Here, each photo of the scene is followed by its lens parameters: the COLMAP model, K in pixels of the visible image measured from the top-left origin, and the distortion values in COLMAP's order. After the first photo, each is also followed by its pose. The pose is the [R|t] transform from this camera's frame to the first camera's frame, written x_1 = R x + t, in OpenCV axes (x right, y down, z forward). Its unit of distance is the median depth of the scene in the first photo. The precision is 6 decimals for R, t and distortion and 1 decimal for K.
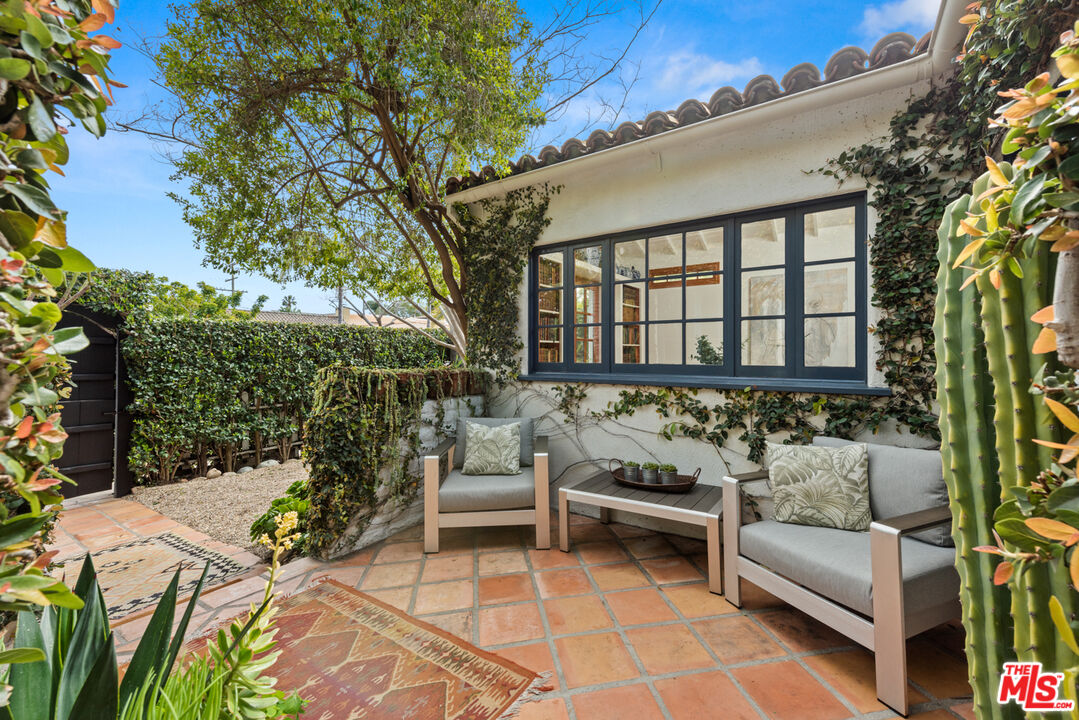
lens RADIAL K [[439.5, 0, 543.3], [0, 439.5, 356.3], [0, 0, 1]] dist [-0.000015, -0.000067]
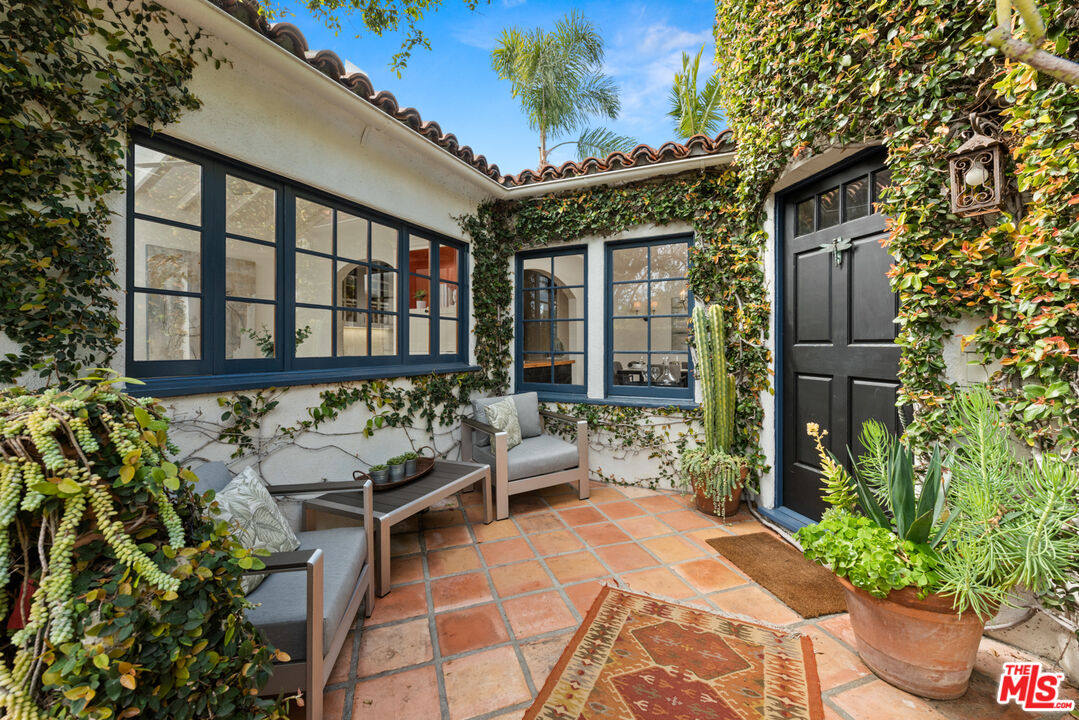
lens RADIAL K [[469.4, 0, 541.3], [0, 469.4, 351.7], [0, 0, 1]] dist [0.000940, 0.000044]
pose [[-0.181589, -0.011239, 0.983310, -0.828021], [0.005723, 0.999906, 0.012486, -0.001682], [-0.983358, 0.007895, -0.181508, 0.872553]]
